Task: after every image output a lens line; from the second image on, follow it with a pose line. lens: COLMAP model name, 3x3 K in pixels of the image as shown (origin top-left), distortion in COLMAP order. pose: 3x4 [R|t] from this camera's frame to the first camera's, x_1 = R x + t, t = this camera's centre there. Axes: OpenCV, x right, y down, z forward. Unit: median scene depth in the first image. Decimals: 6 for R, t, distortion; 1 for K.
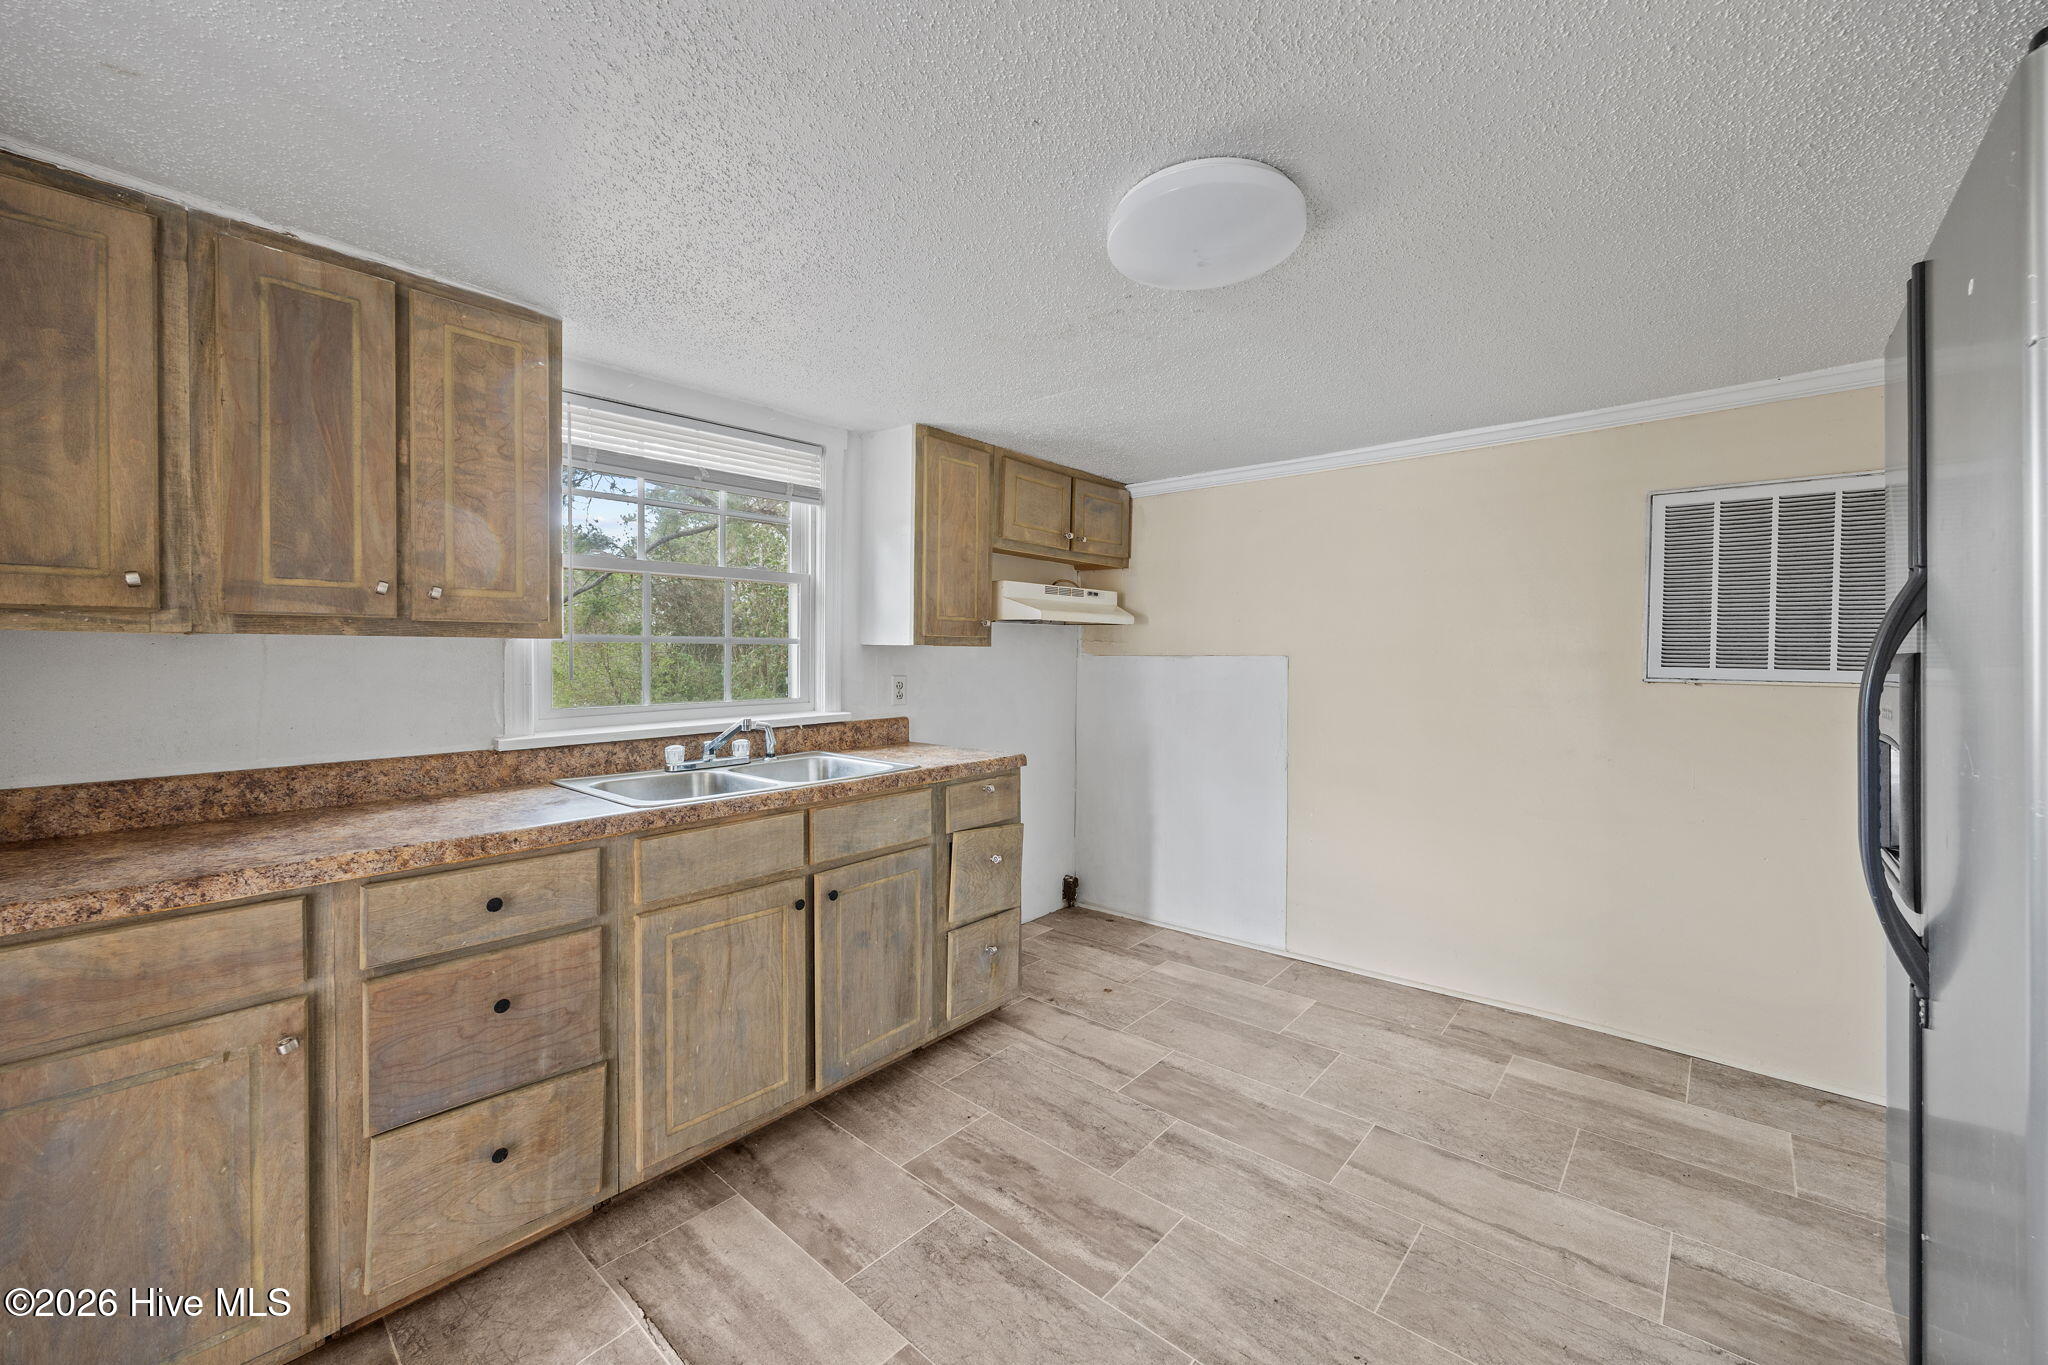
lens RADIAL K [[806.7, 0, 1023.5], [0, 806.7, 651.0], [0, 0, 1]] dist [-0.002251, 0.000064]
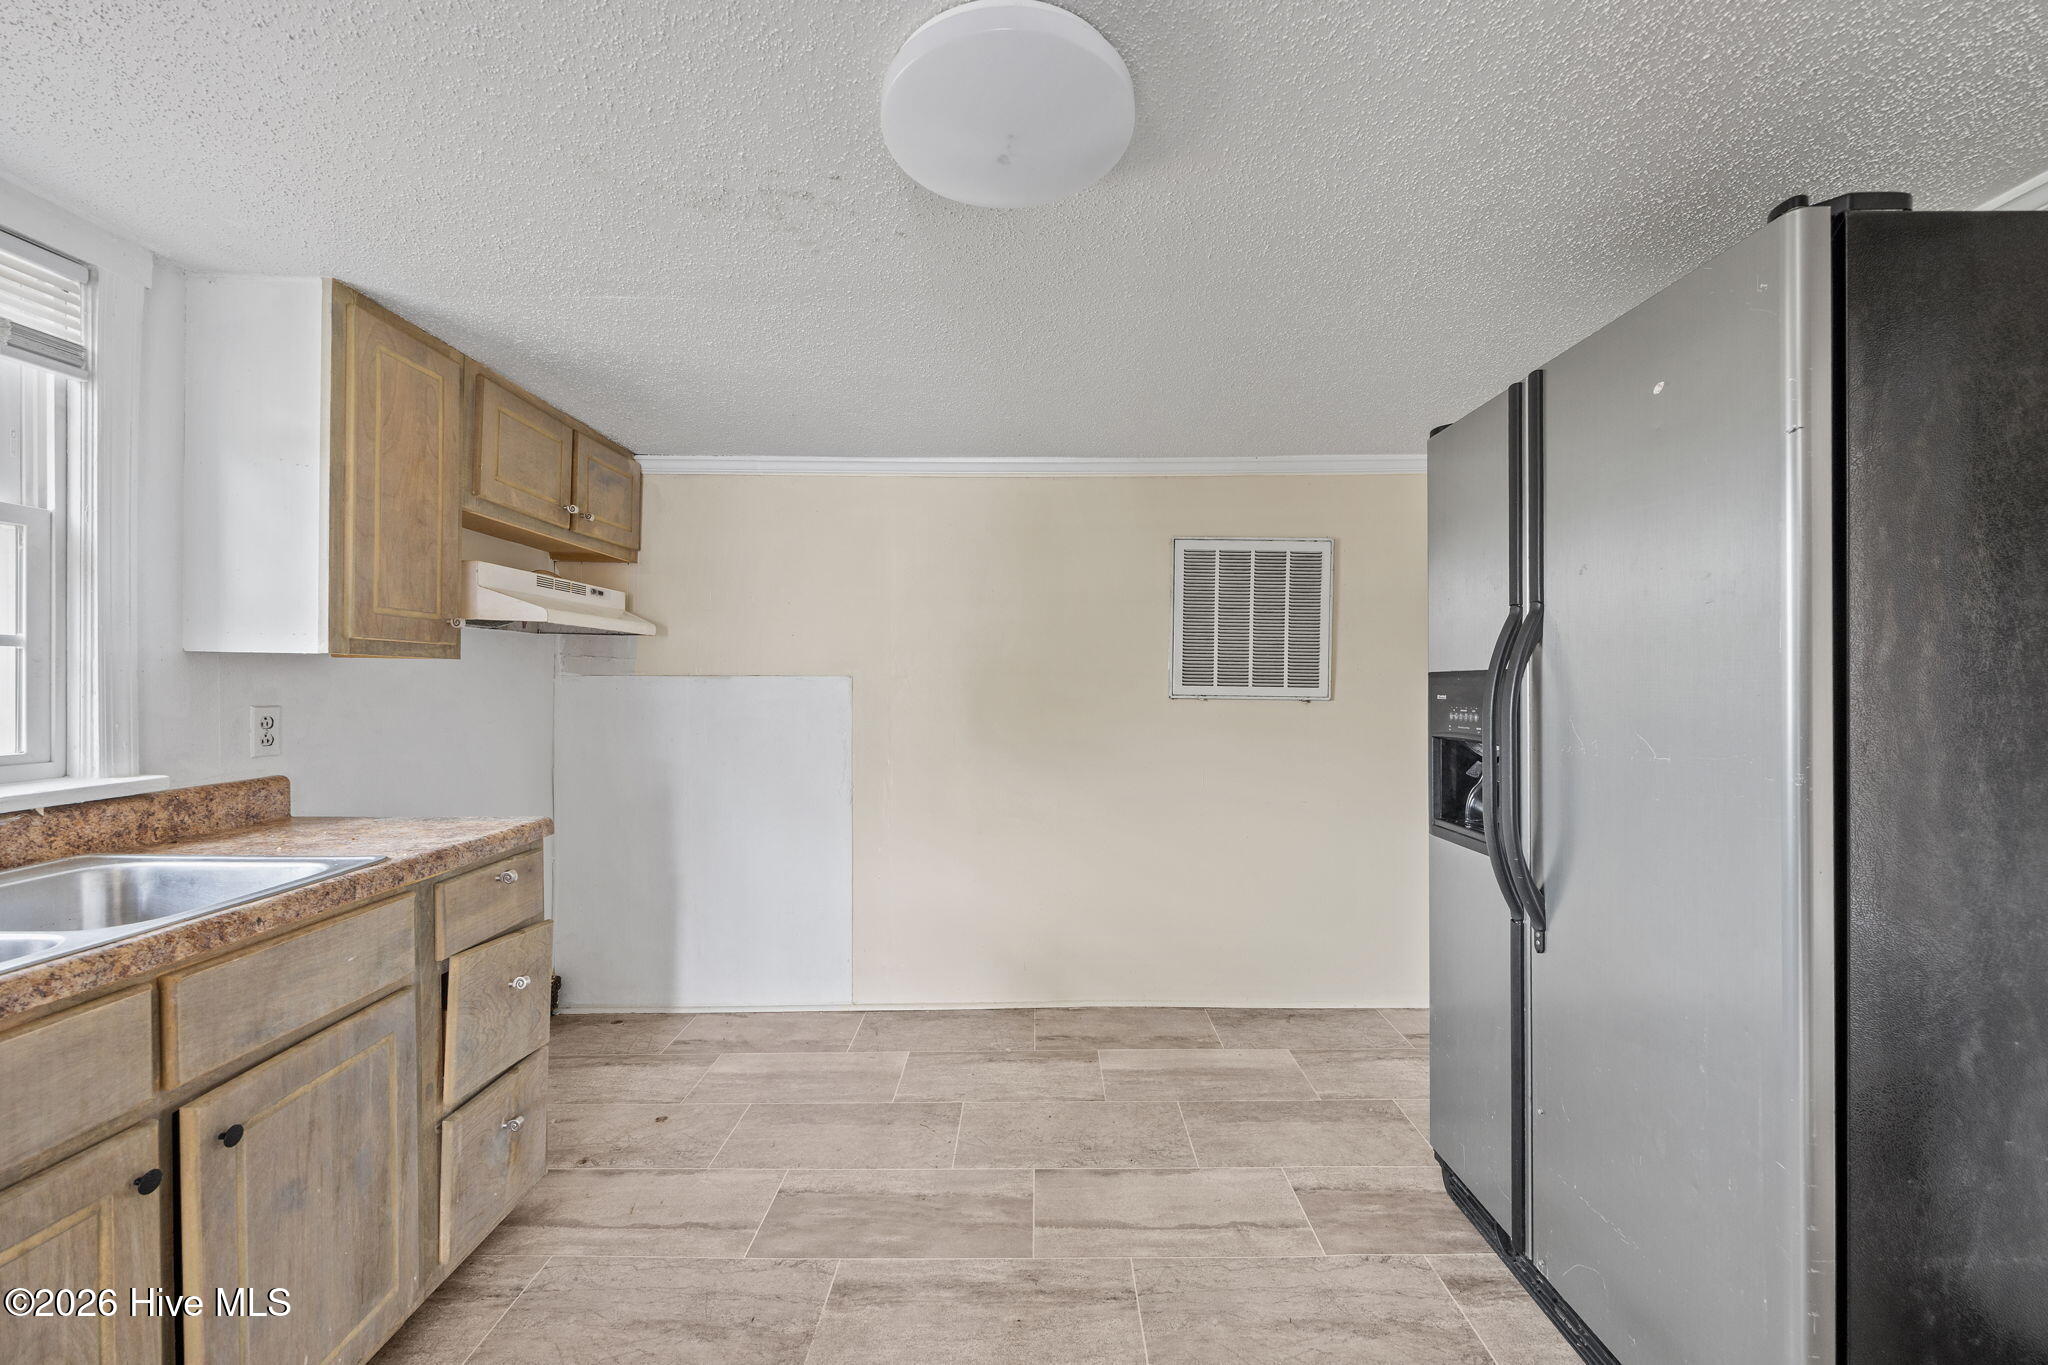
lens RADIAL K [[822.3, 0, 1024.0], [0, 822.3, 682.5], [0, 0, 1]] dist [-0.002295, 0.000220]
pose [[0.747864, -0.000368, 0.663852, -0.174894], [-0.004576, 0.999973, 0.005709, 0.009312], [-0.663836, -0.007307, 0.747842, 0.239472]]
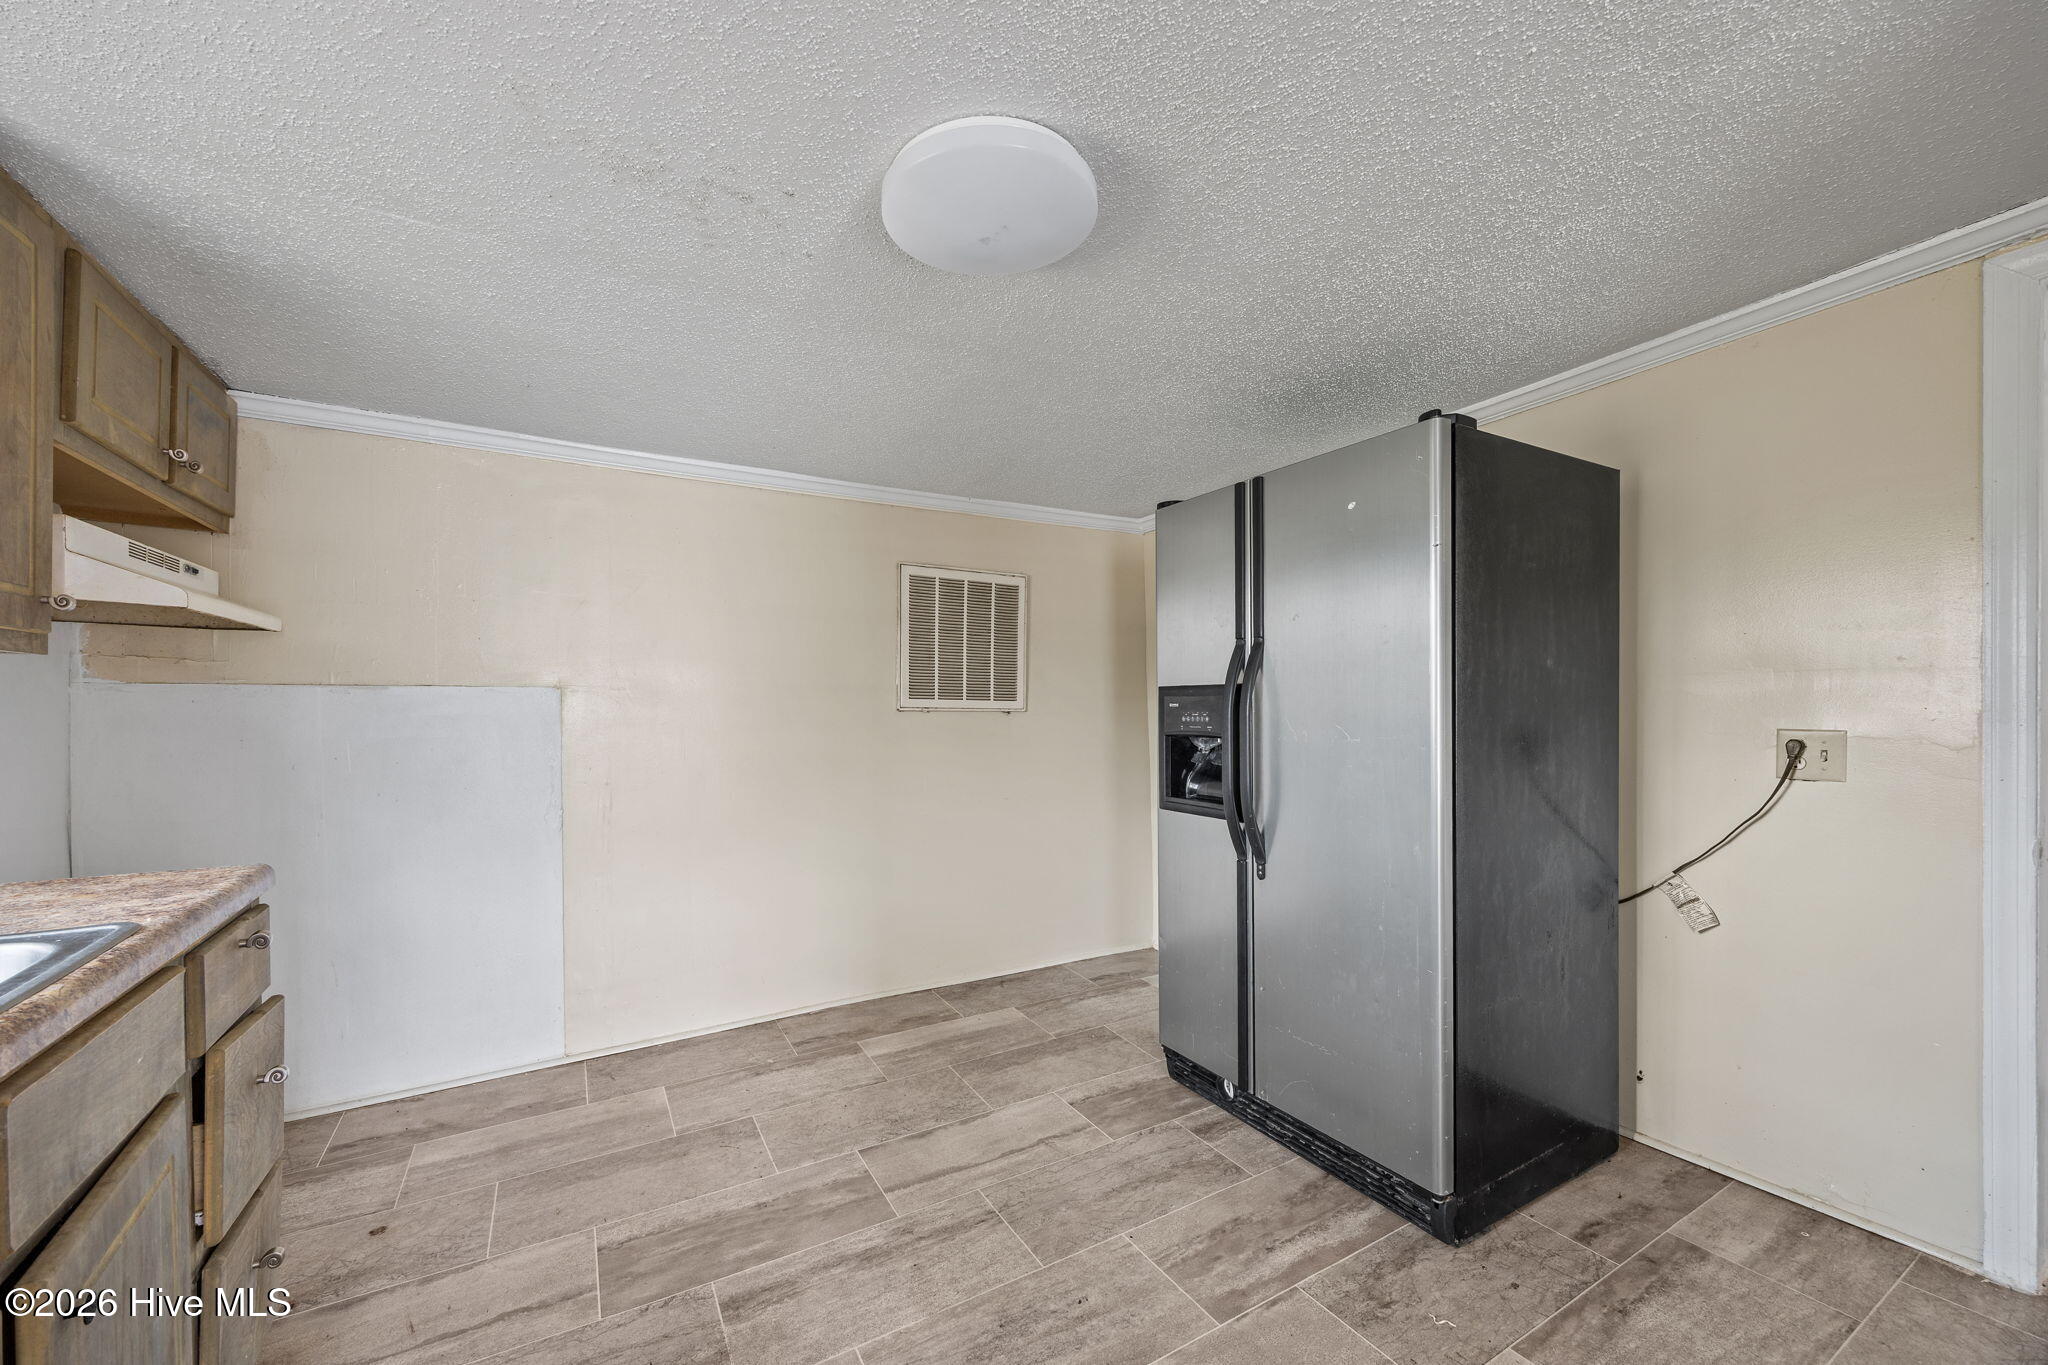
lens RADIAL K [[821.0, 0, 1019.0], [0, 821.0, 704.6], [0, 0, 1]] dist [-0.001842, 0.000055]
pose [[0.301302, -0.002366, 0.953526, -0.392357], [-0.006845, 0.999966, 0.004645, 0.020972], [-0.953504, -0.007926, 0.301276, 0.414139]]
